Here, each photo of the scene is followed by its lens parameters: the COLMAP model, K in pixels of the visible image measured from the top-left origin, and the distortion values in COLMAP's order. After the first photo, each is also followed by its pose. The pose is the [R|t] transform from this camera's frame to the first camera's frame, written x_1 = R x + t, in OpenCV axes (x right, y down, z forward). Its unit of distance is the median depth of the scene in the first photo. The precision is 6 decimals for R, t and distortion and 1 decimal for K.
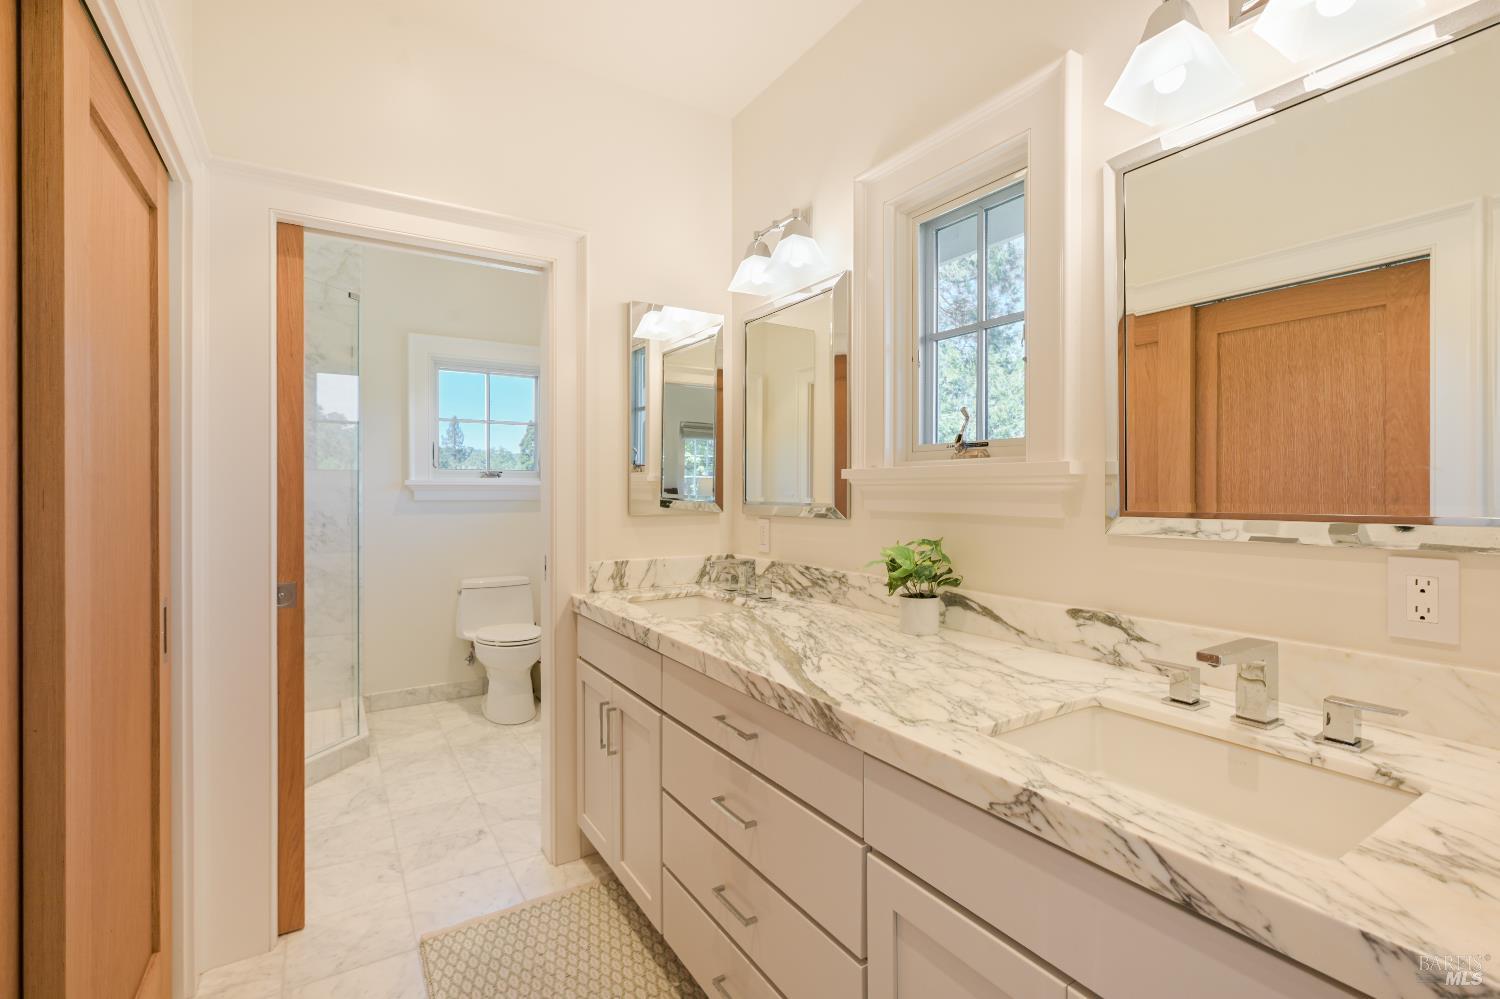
lens RADIAL K [[703.2, 0, 755.3], [0, 703.2, 493.8], [0, 0, 1]] dist [-0.000263, -0.000227]
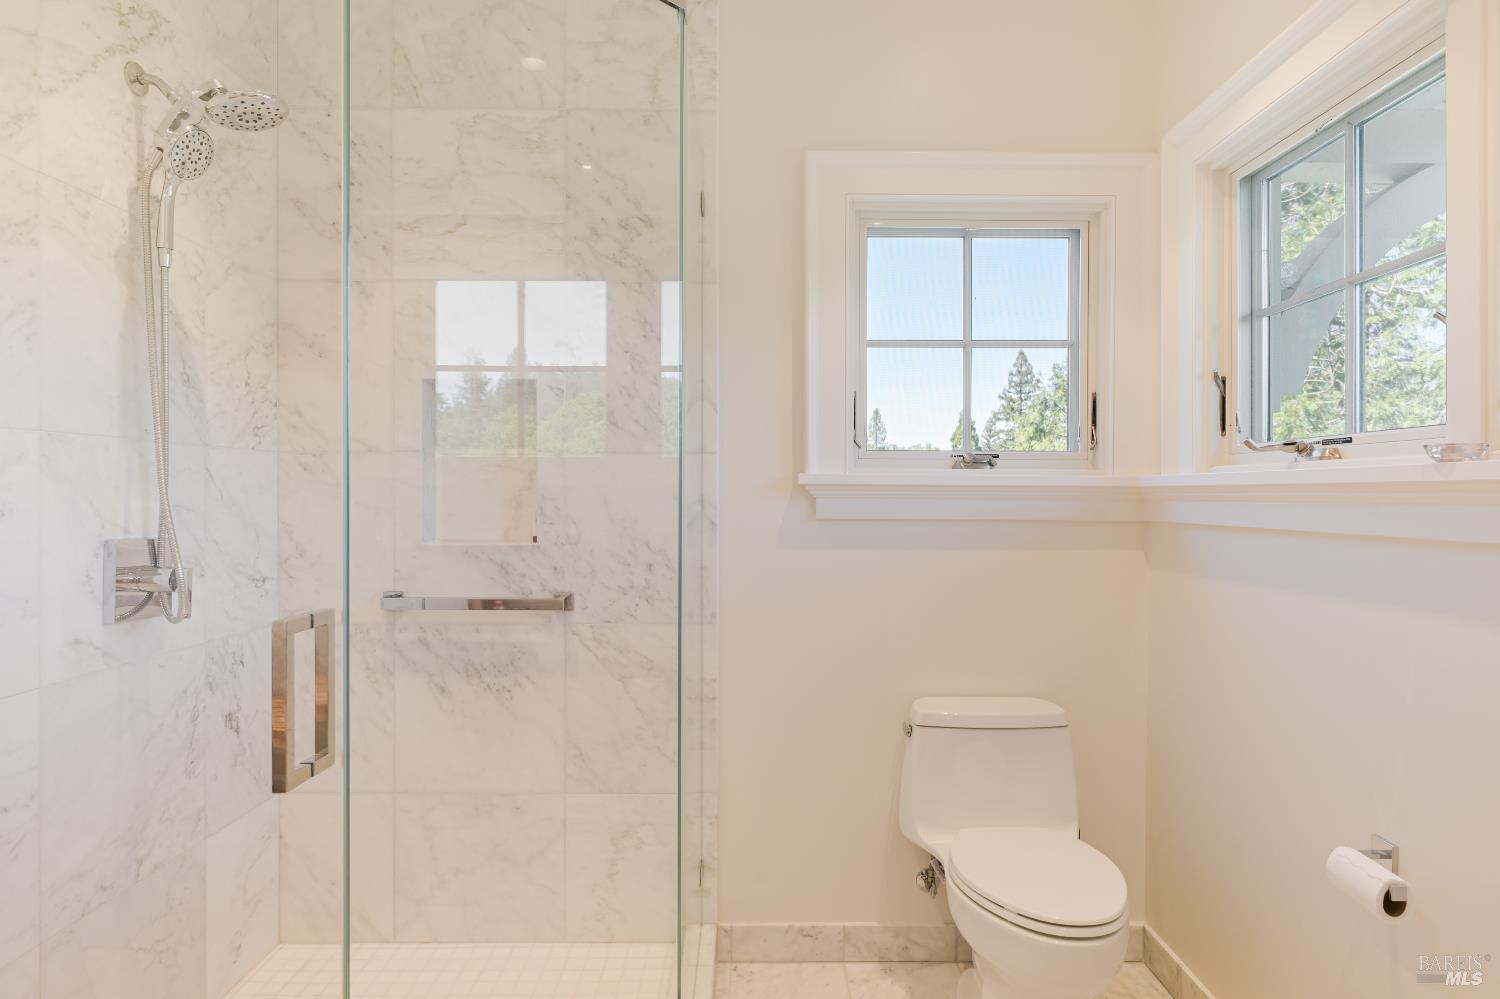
lens RADIAL K [[866.3, 0, 751.1], [0, 866.3, 500.3], [0, 0, 1]] dist [-0.000873, -0.000073]
pose [[0.853832, 0.006260, -0.520511, -0.224887], [-0.005417, 0.999980, 0.003141, -0.003920], [0.520520, 0.000137, 0.853849, 0.490086]]
